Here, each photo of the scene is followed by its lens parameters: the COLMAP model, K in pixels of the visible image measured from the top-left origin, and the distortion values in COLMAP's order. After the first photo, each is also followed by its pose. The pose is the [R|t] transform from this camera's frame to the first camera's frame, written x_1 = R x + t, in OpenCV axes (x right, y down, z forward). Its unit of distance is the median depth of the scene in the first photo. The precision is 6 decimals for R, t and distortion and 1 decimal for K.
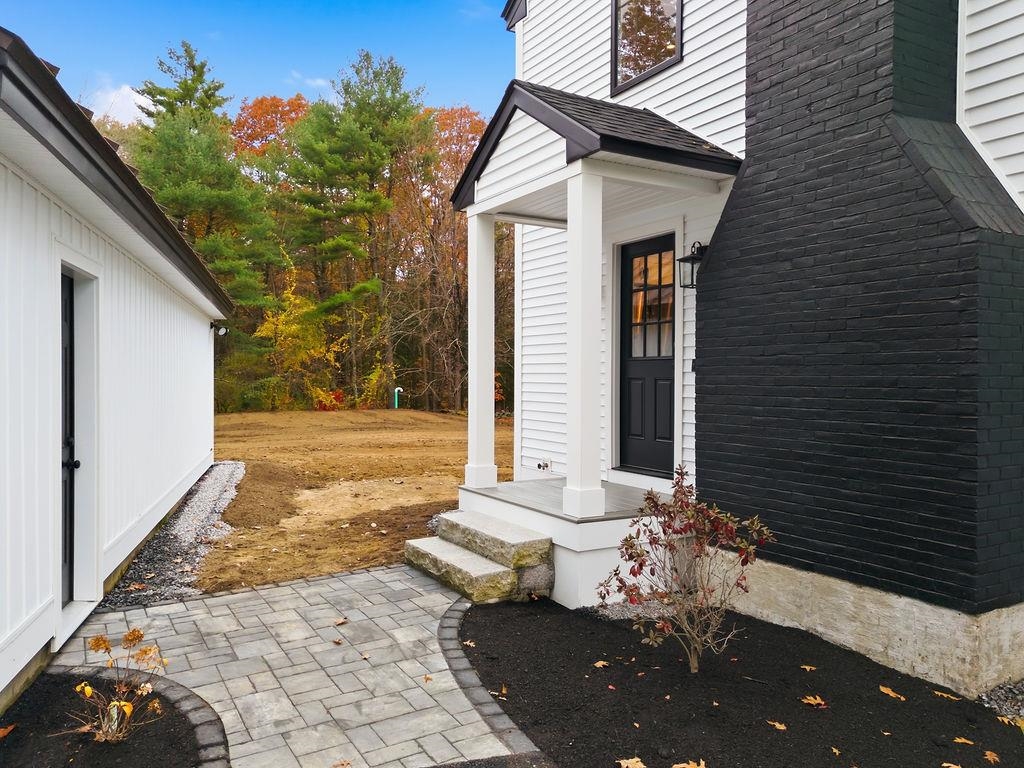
lens RADIAL K [[753.9, 0, 518.6], [0, 753.9, 380.0], [0, 0, 1]] dist [0.065850, -0.050502]
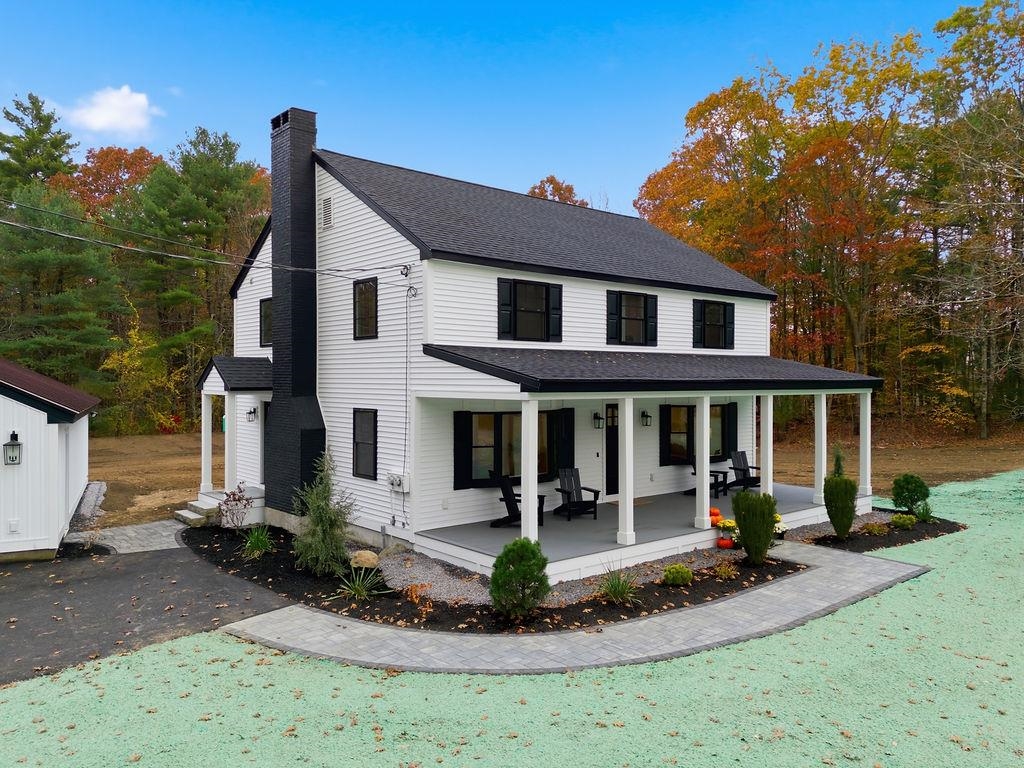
lens RADIAL K [[753.9, 0, 516.9], [0, 753.9, 381.7], [0, 0, 1]] dist [0.065850, -0.050502]
pose [[0.985398, 0.000191, 0.170269, 0.310941], [-0.000136, 1.000000, -0.000333, -0.136225], [-0.170269, 0.000305, 0.985398, -1.013107]]
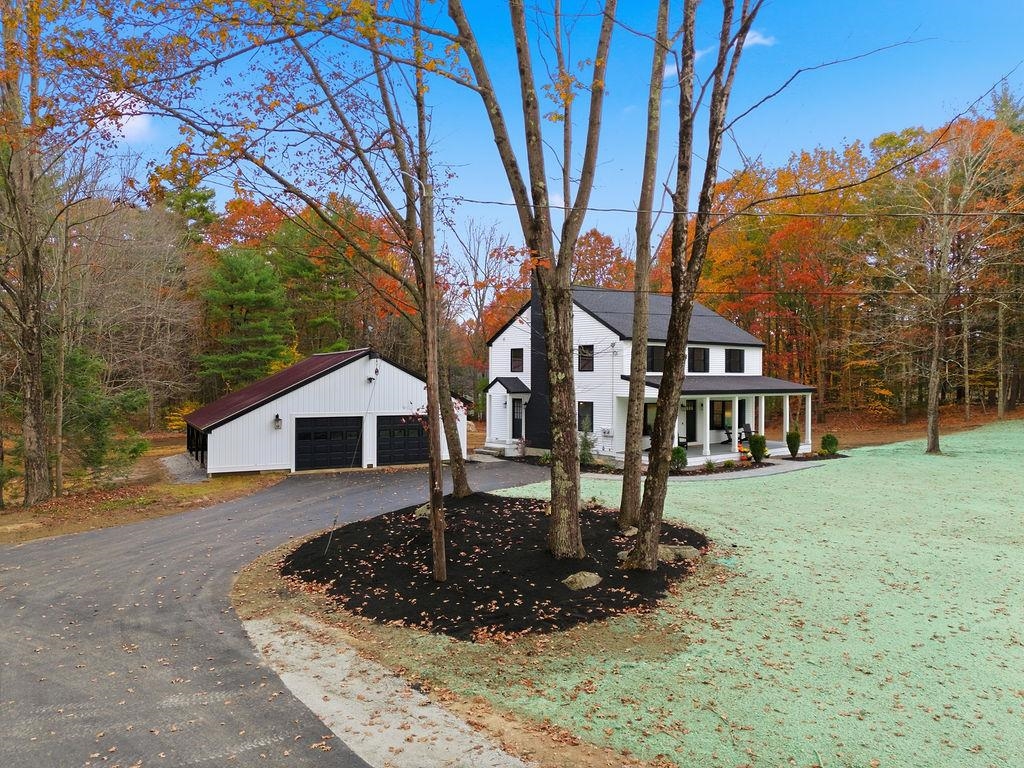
lens RADIAL K [[753.9, 0, 509.5], [0, 753.9, 385.7], [0, 0, 1]] dist [0.065850, -0.050502]
pose [[0.983724, 0.000627, 0.179686, -0.482246], [-0.002073, 0.999967, 0.007864, -0.172423], [-0.179675, -0.008109, 0.983693, -2.426685]]
